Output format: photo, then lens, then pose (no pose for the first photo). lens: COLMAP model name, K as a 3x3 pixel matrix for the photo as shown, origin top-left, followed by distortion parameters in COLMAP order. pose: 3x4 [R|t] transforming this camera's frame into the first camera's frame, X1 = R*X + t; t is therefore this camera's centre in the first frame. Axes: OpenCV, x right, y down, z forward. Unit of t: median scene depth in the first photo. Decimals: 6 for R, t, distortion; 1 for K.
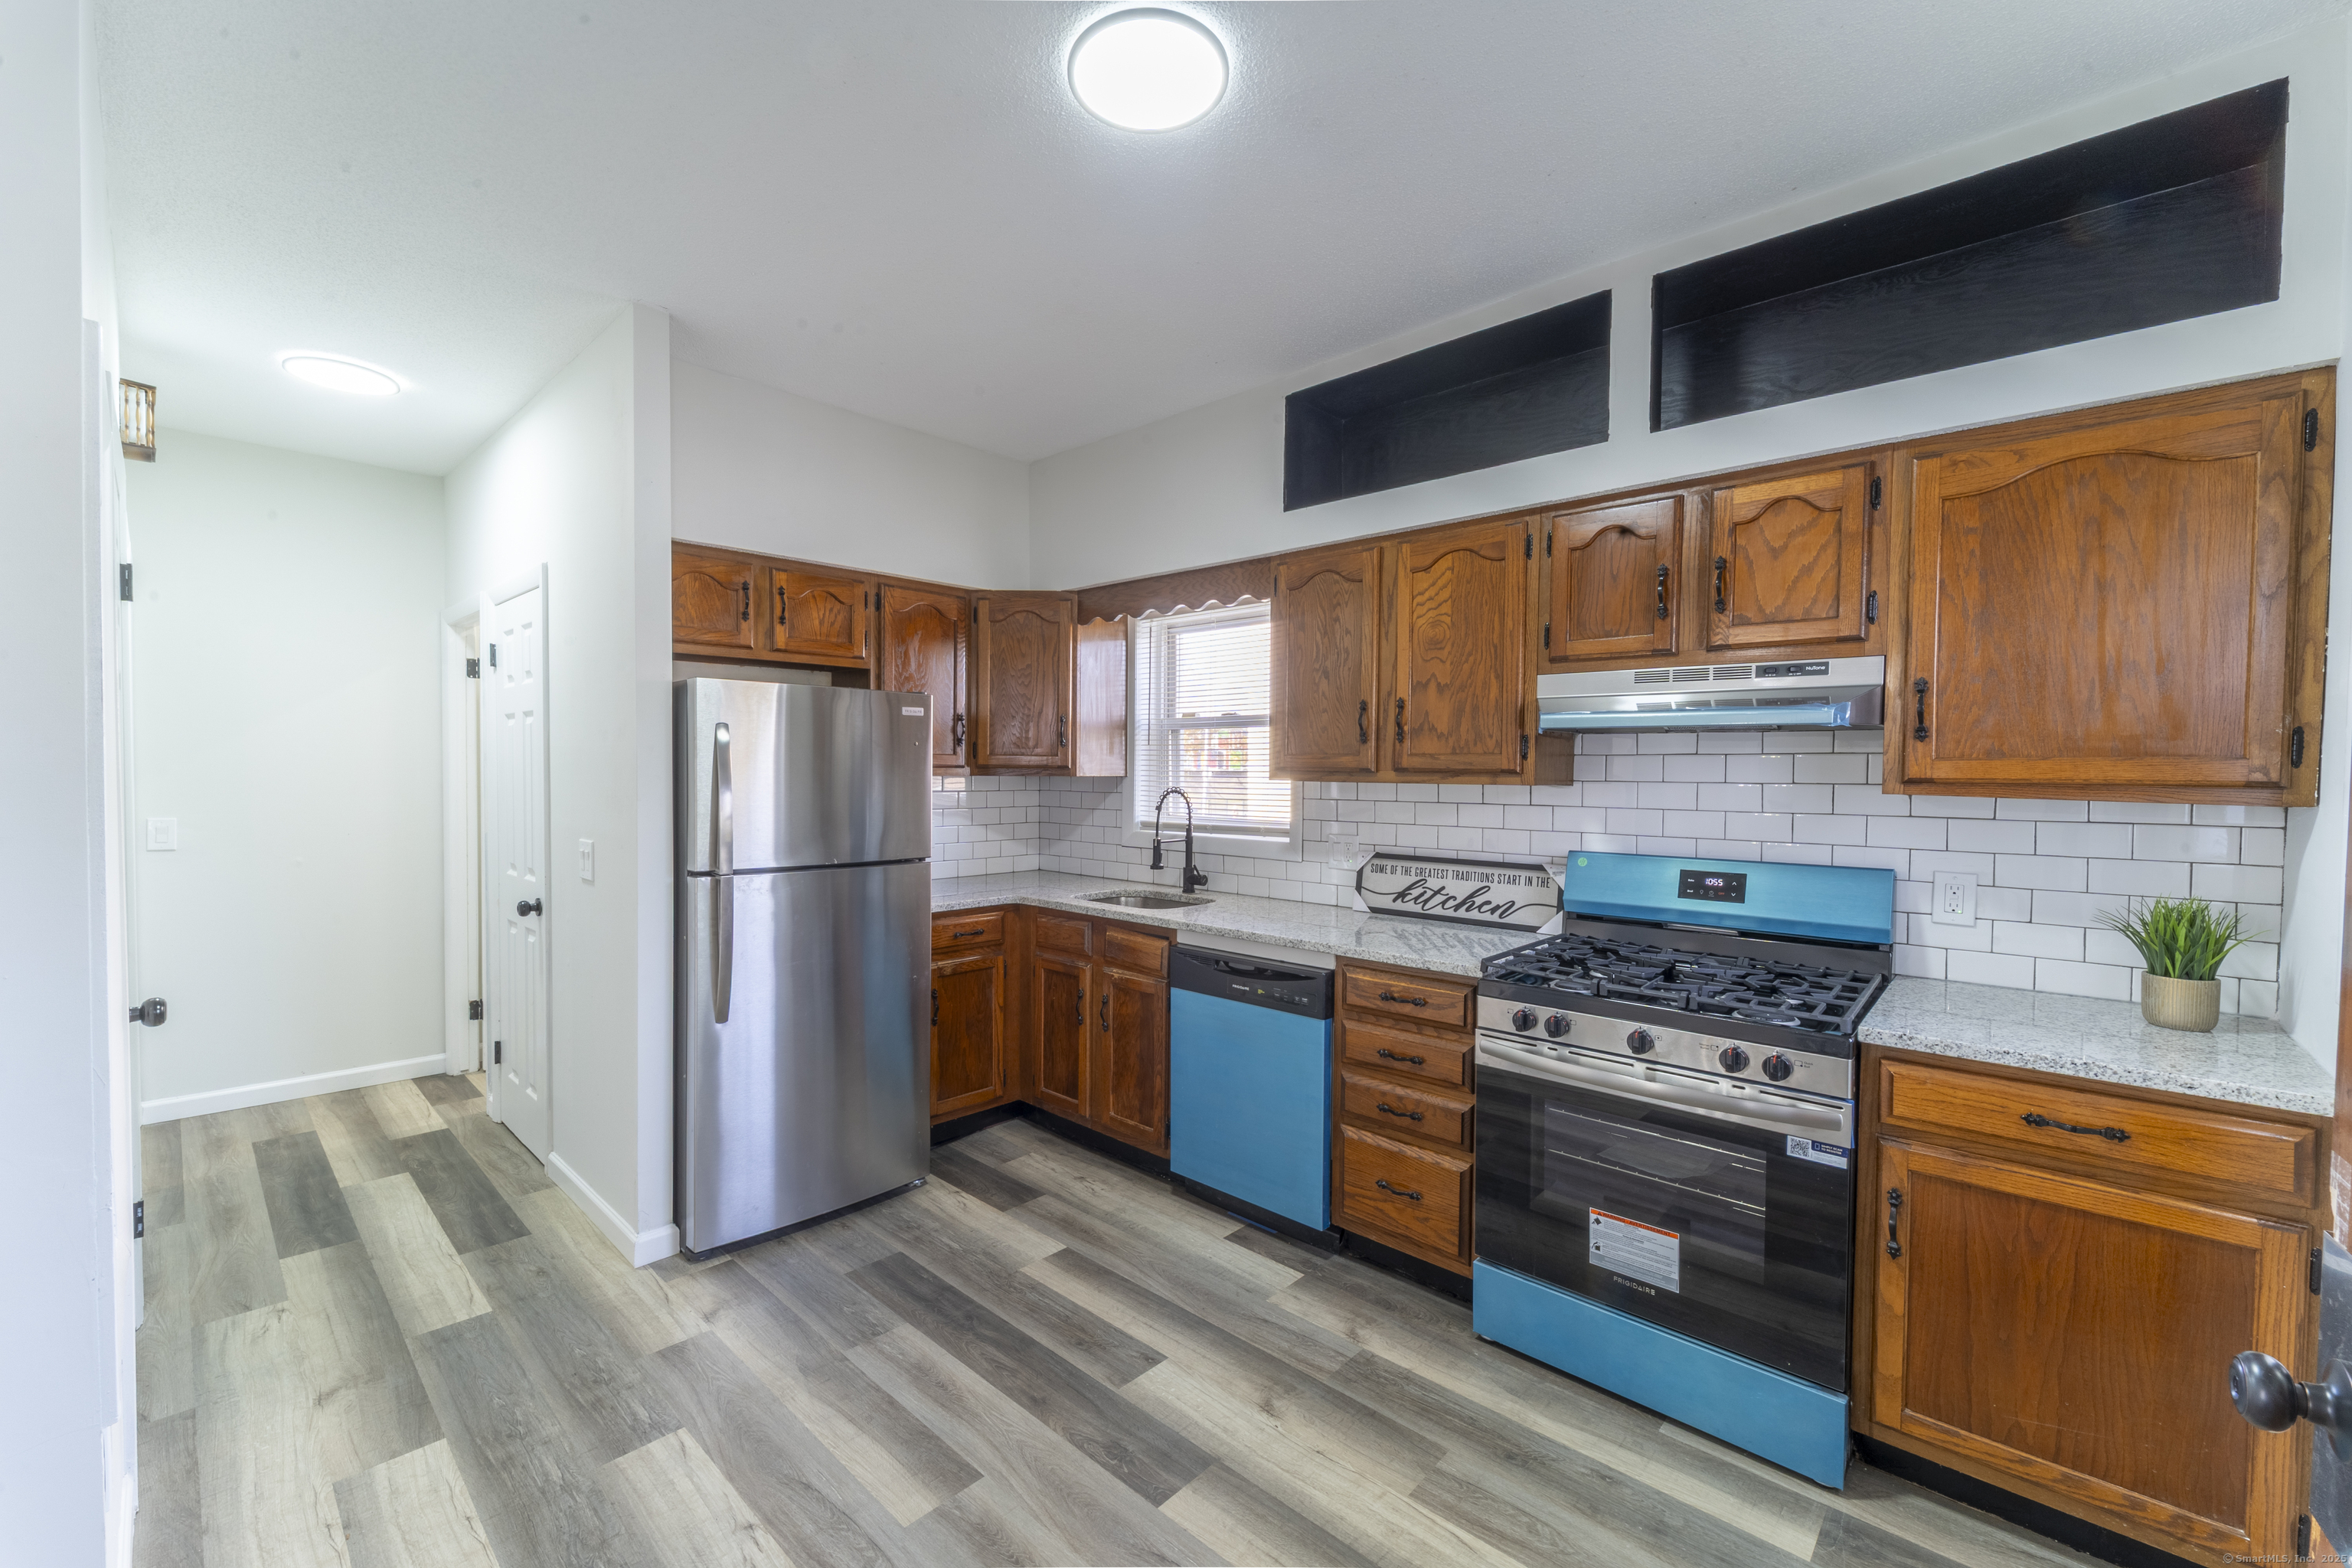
lens RADIAL K [[977.7, 0, 1176.0], [0, 977.7, 784.0], [0, 0, 1]] dist [0.000755, -0.000091]
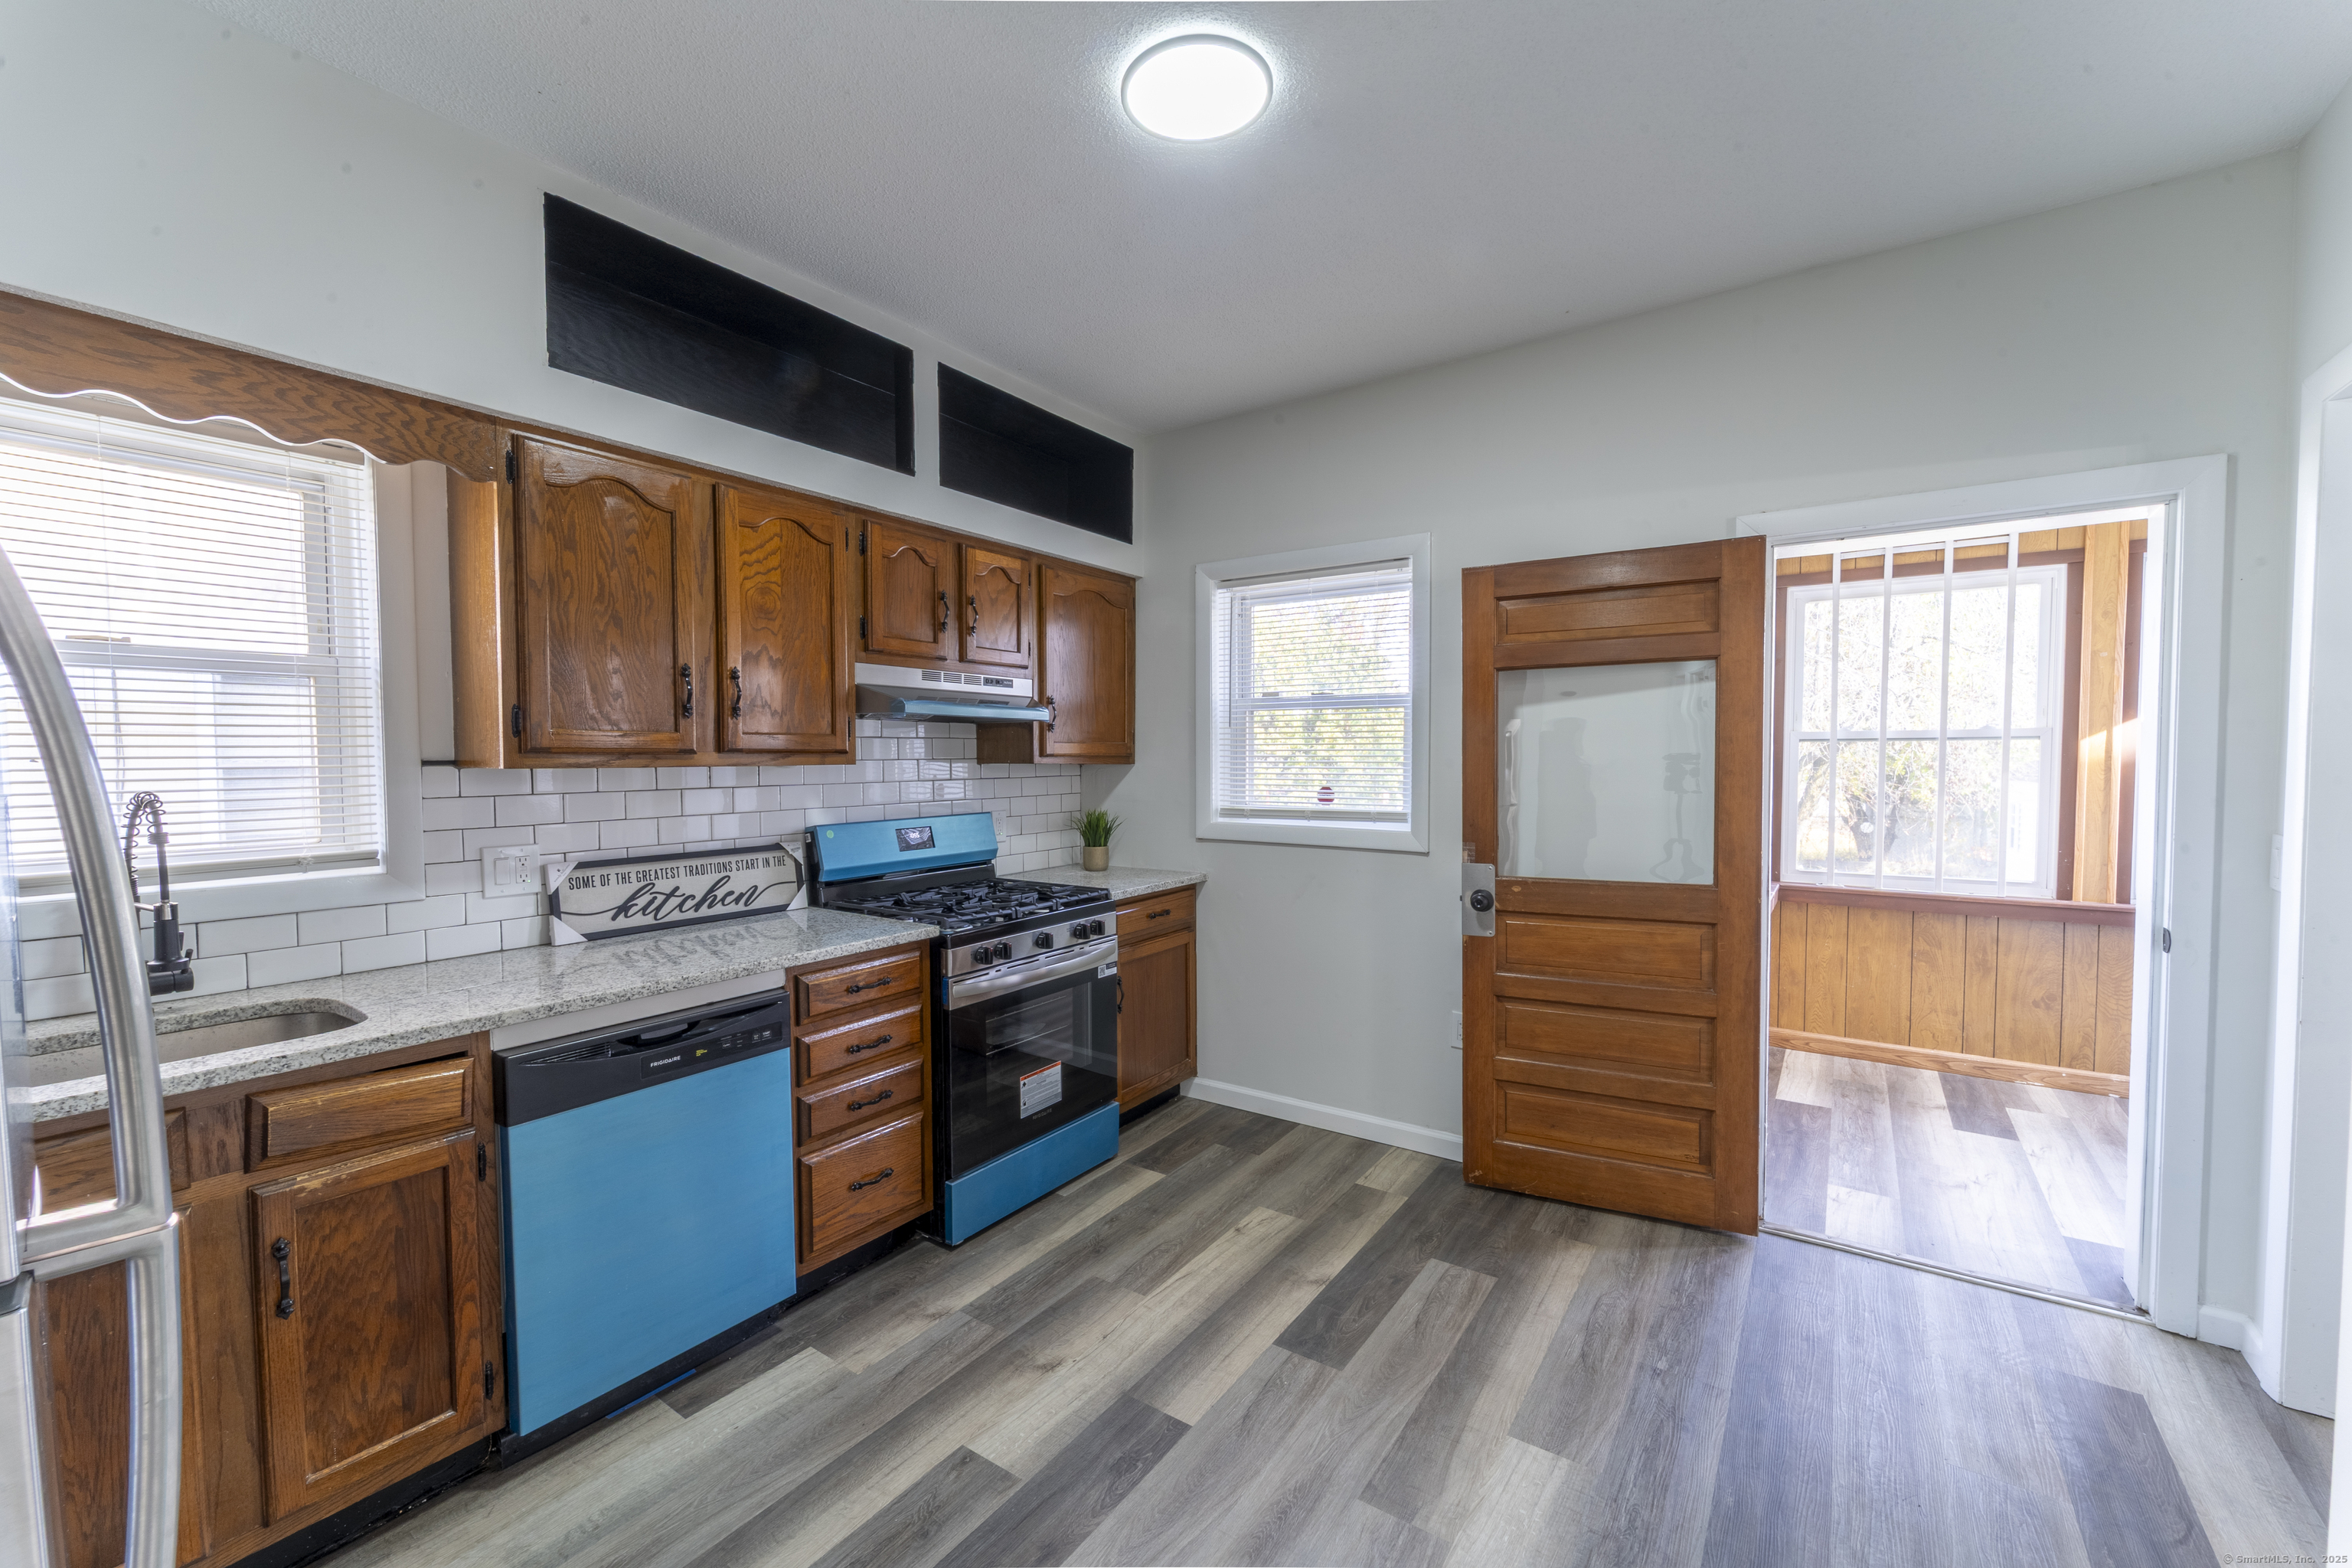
lens RADIAL K [[944.4, 0, 1176.0], [0, 944.4, 784.0], [0, 0, 1]] dist [-0.000698, -0.000031]
pose [[-0.155077, -0.035786, 0.987254, -0.697417], [0.022235, 0.998964, 0.039703, -0.010063], [-0.987652, 0.028109, -0.154121, 0.787845]]
